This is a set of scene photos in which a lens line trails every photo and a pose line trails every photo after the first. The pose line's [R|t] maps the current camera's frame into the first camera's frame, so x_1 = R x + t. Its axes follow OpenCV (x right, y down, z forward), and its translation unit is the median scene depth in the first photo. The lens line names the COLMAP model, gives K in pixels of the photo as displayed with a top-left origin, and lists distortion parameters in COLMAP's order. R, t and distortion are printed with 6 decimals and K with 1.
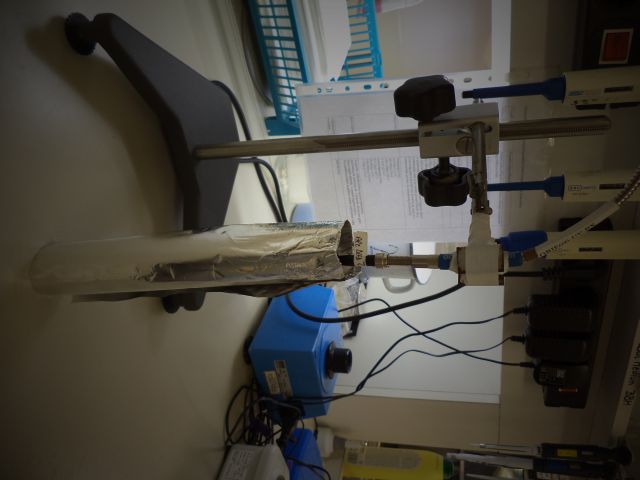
lens RADIAL K [[518.9, 0, 320.0], [0, 518.9, 240.0], [0, 0, 1]] dist [-0.029212, -0.008892]
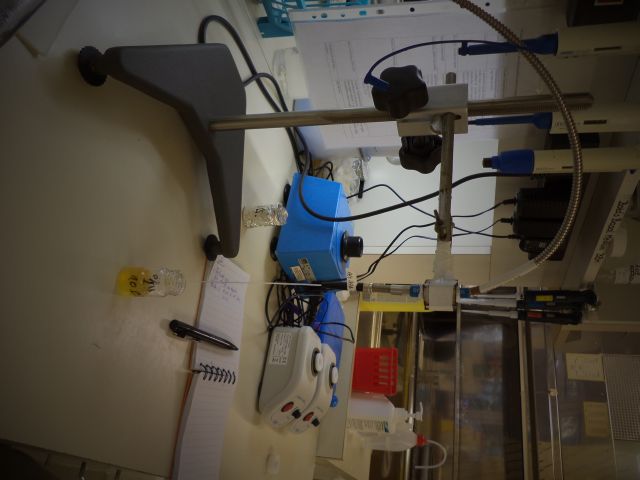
lens RADIAL K [[518.9, 0, 320.0], [0, 518.9, 240.0], [0, 0, 1]] dist [-0.029212, -0.008892]
pose [[0.994800, -0.100373, -0.017289, -0.013965], [0.099035, 0.913624, 0.394315, -0.261190], [-0.023783, -0.393976, 0.918813, -0.063188]]
